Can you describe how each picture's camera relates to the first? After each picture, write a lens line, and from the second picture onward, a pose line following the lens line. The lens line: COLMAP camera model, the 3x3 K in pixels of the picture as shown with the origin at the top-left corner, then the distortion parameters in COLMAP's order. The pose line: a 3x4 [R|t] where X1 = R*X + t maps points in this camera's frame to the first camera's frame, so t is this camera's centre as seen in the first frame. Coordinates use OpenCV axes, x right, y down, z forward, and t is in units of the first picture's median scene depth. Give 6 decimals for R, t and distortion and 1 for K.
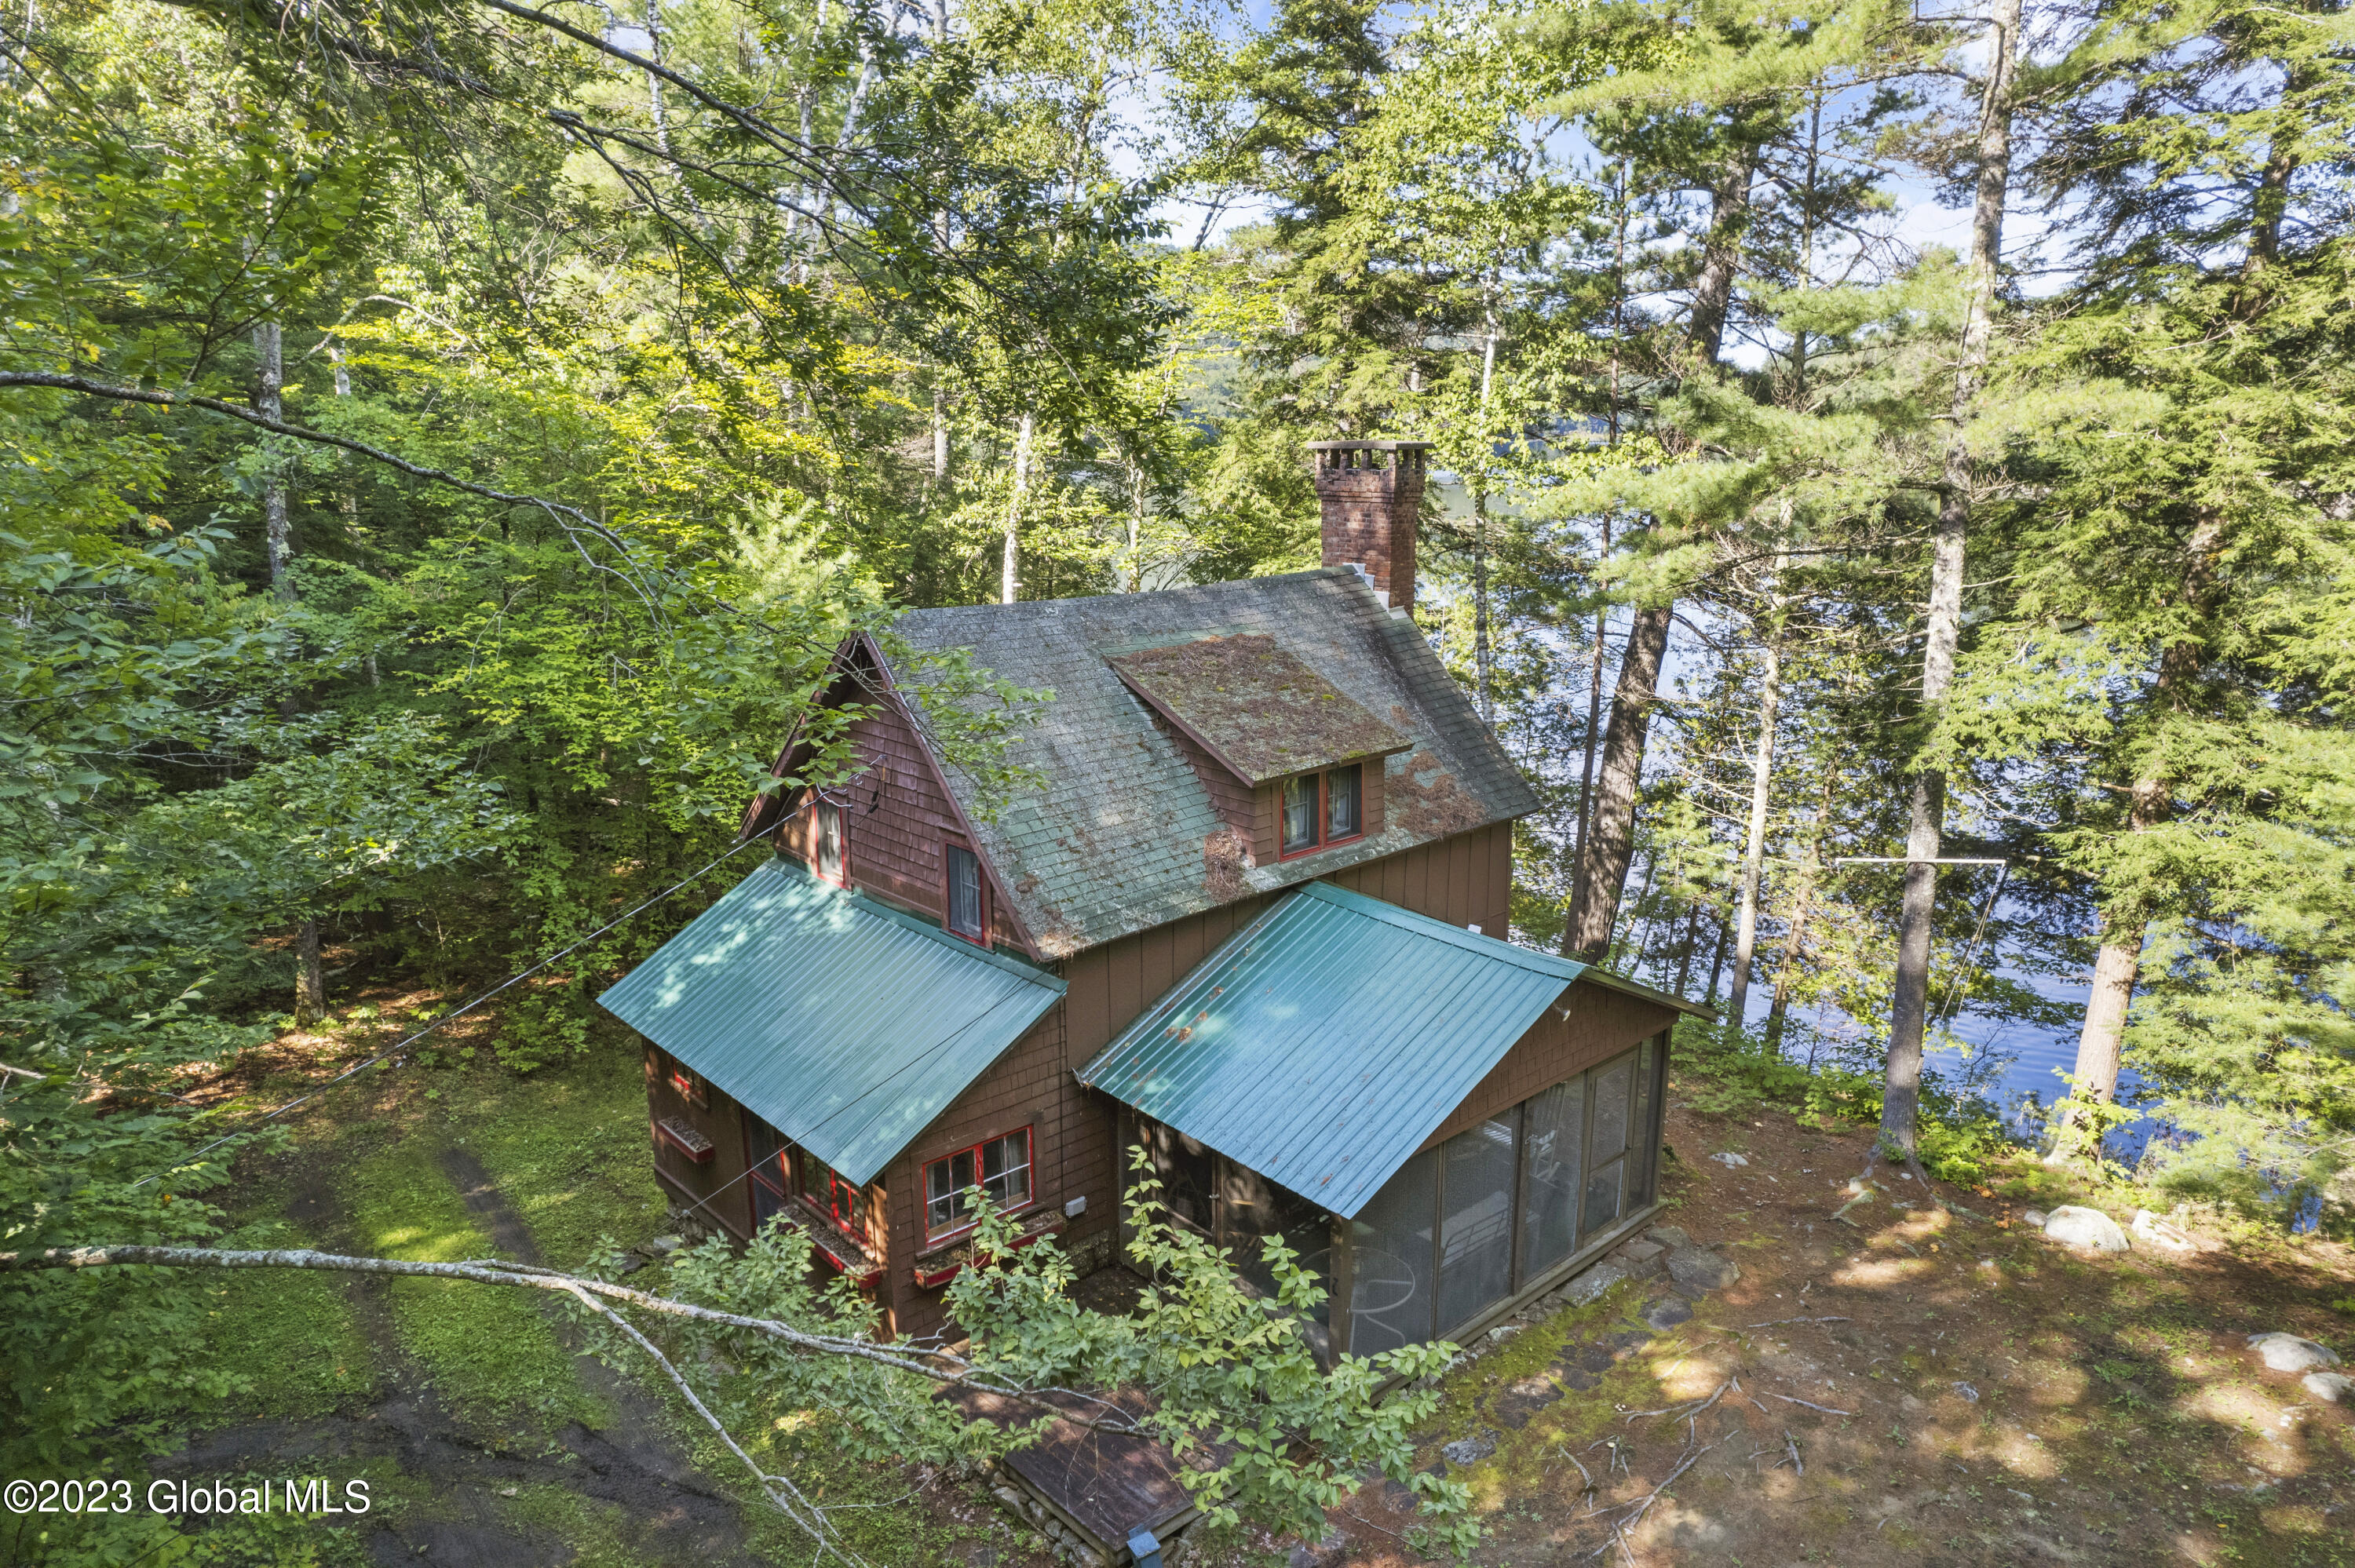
lens RADIAL K [[1544.9, 0, 1176.3], [0, 1544.9, 779.1], [0, 0, 1]] dist [-0.040710, 0.004995]
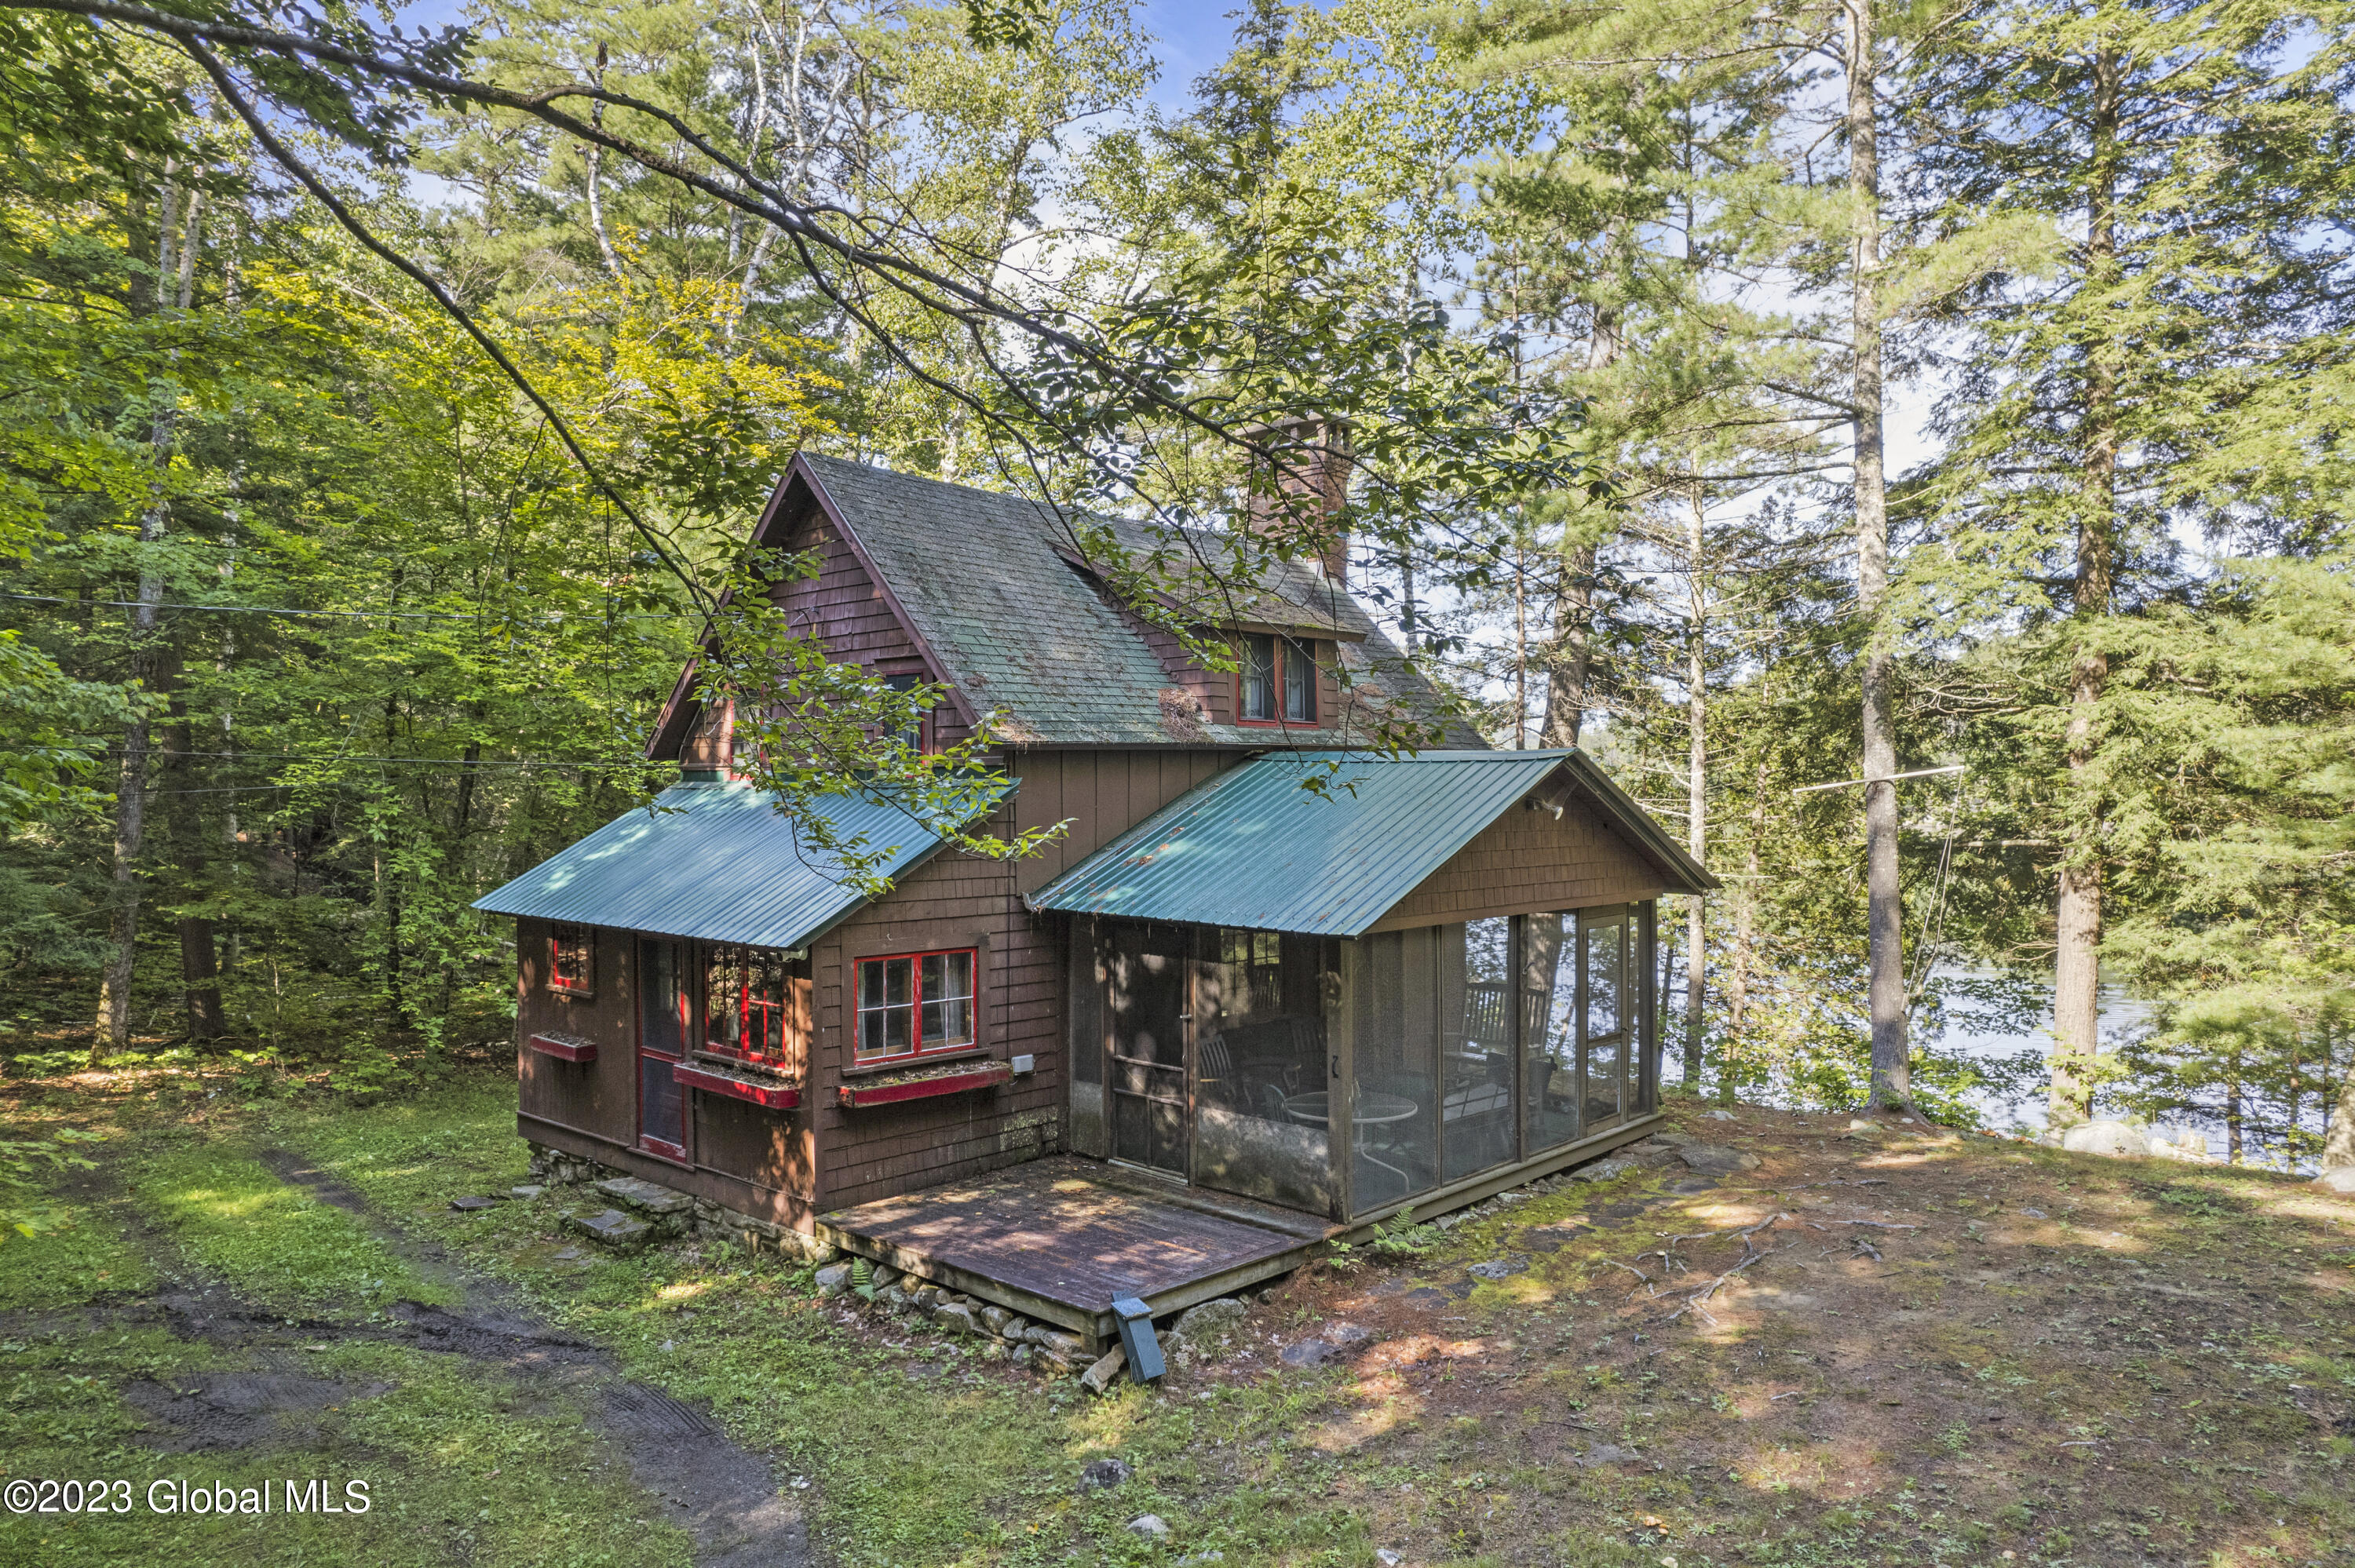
lens RADIAL K [[1544.9, 0, 1182.4], [0, 1544.9, 786.1], [0, 0, 1]] dist [-0.040710, 0.004995]
pose [[0.995873, 0.002881, 0.090713, -0.056579], [0.019903, 0.968233, -0.249256, 0.356908], [-0.088549, 0.250033, 0.964180, 0.115285]]
